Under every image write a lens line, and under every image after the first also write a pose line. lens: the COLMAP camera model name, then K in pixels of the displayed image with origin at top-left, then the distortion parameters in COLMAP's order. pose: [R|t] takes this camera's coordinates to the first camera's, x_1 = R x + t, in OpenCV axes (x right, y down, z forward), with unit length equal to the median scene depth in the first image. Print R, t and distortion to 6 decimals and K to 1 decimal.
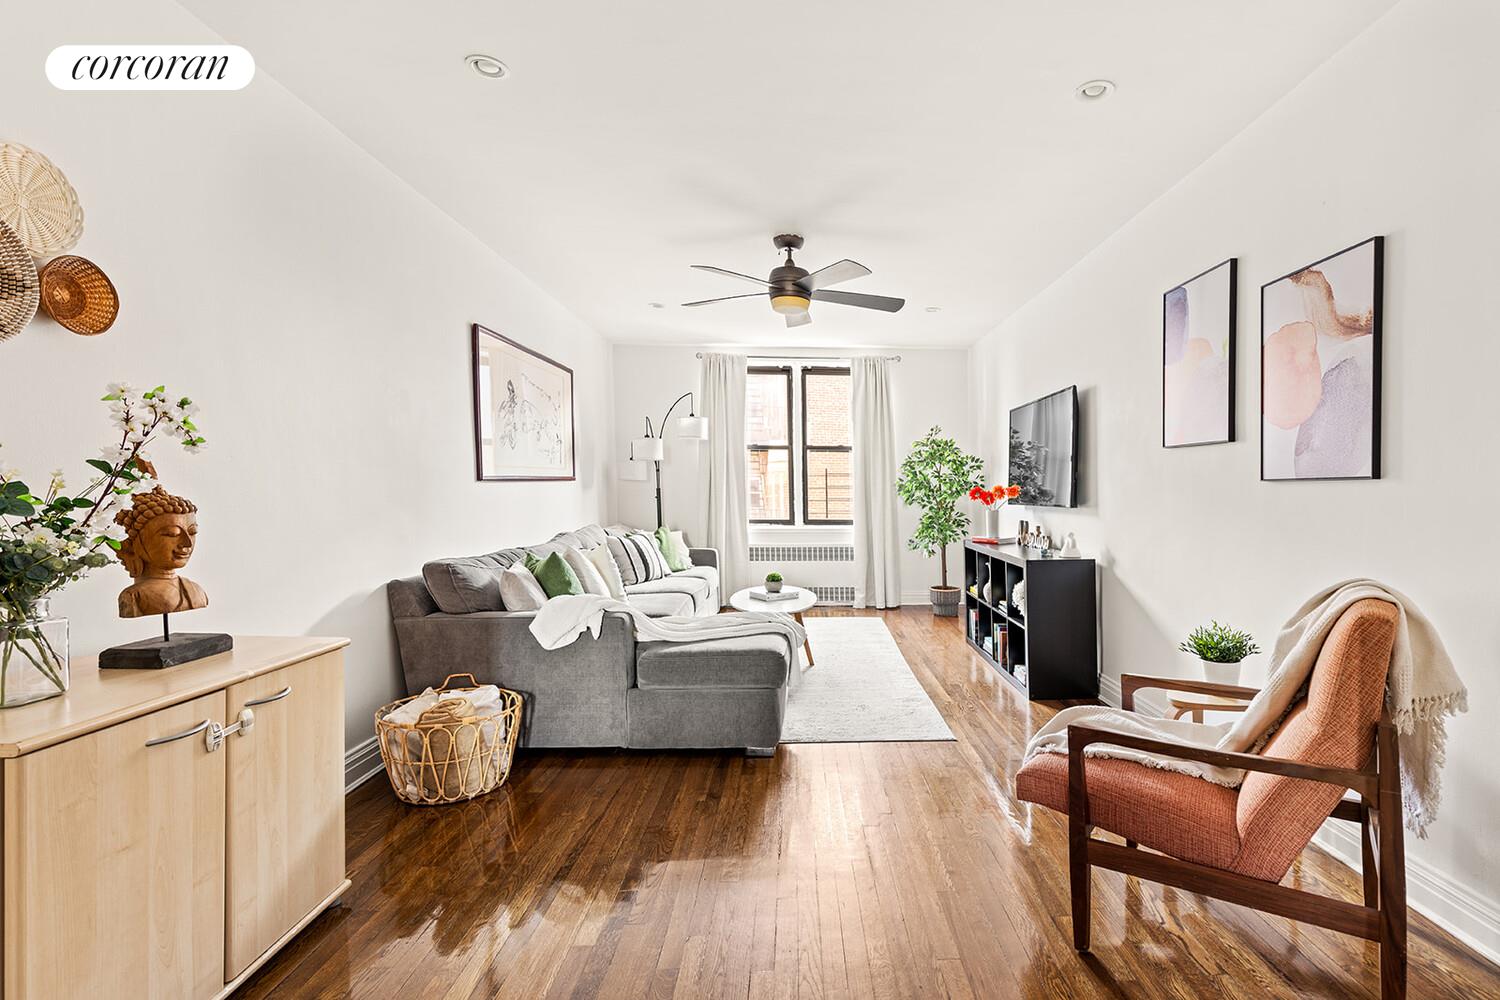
lens RADIAL K [[696.7, 0, 846.0], [0, 696.7, 542.7], [0, 0, 1]] dist [-0.000956, -0.000908]
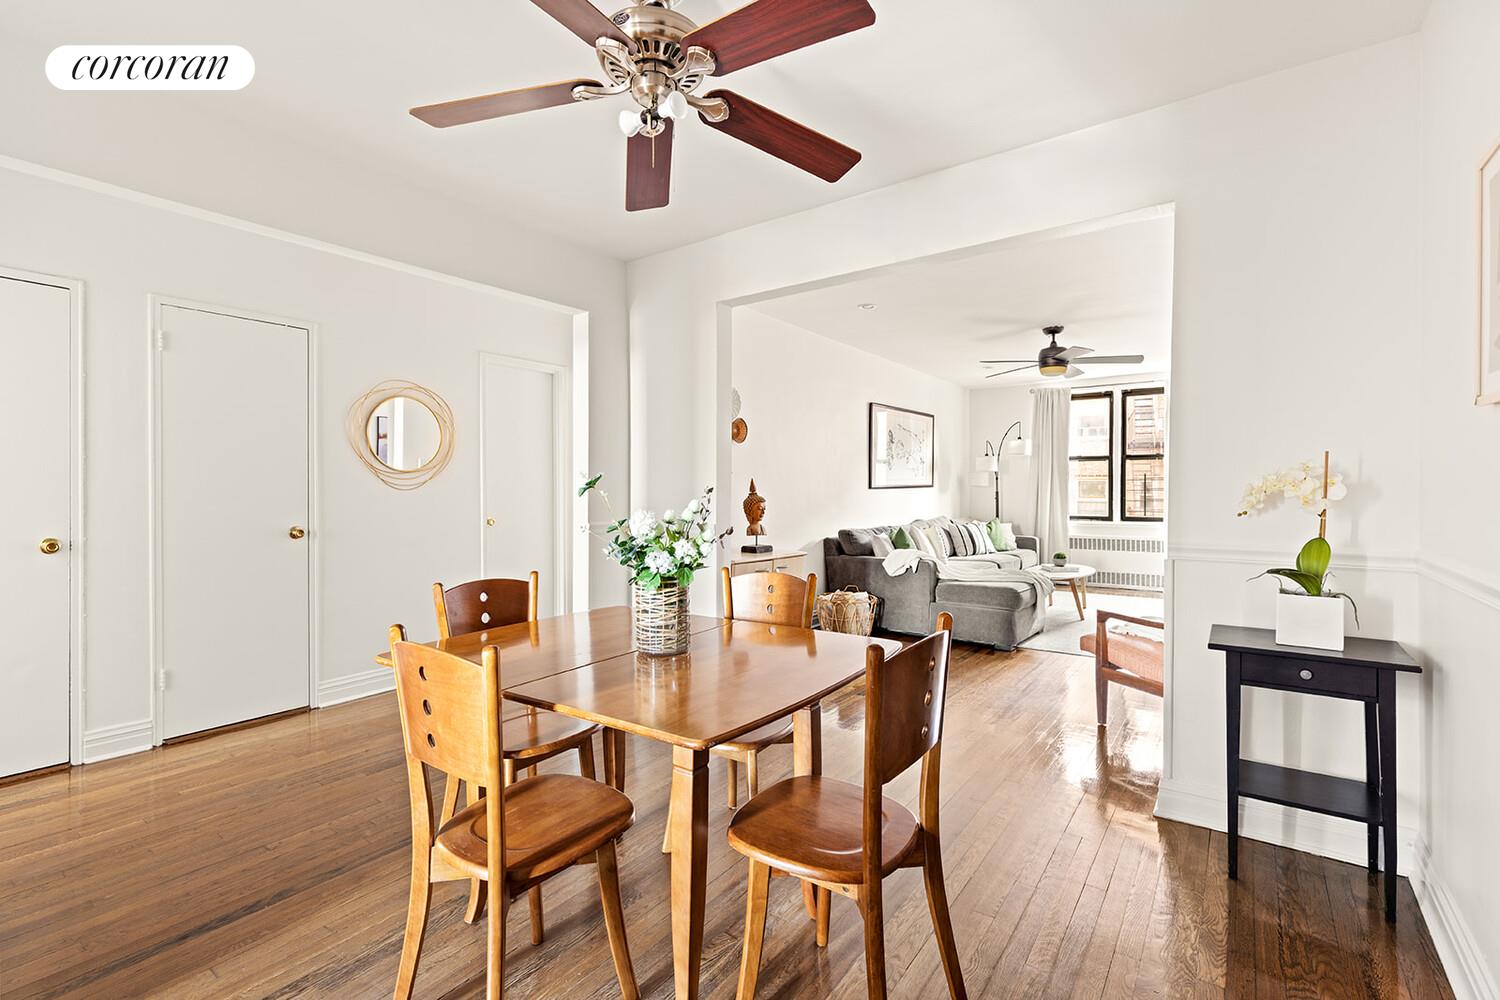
lens RADIAL K [[684.6, 0, 750.0], [0, 684.6, 500.0], [0, 0, 1]] dist [0.000623, -0.000079]
pose [[0.757005, 0.003088, -0.653402, 0.398796], [-0.044619, 0.997899, -0.046978, 0.038498], [0.651884, 0.064717, 0.755552, -0.543392]]
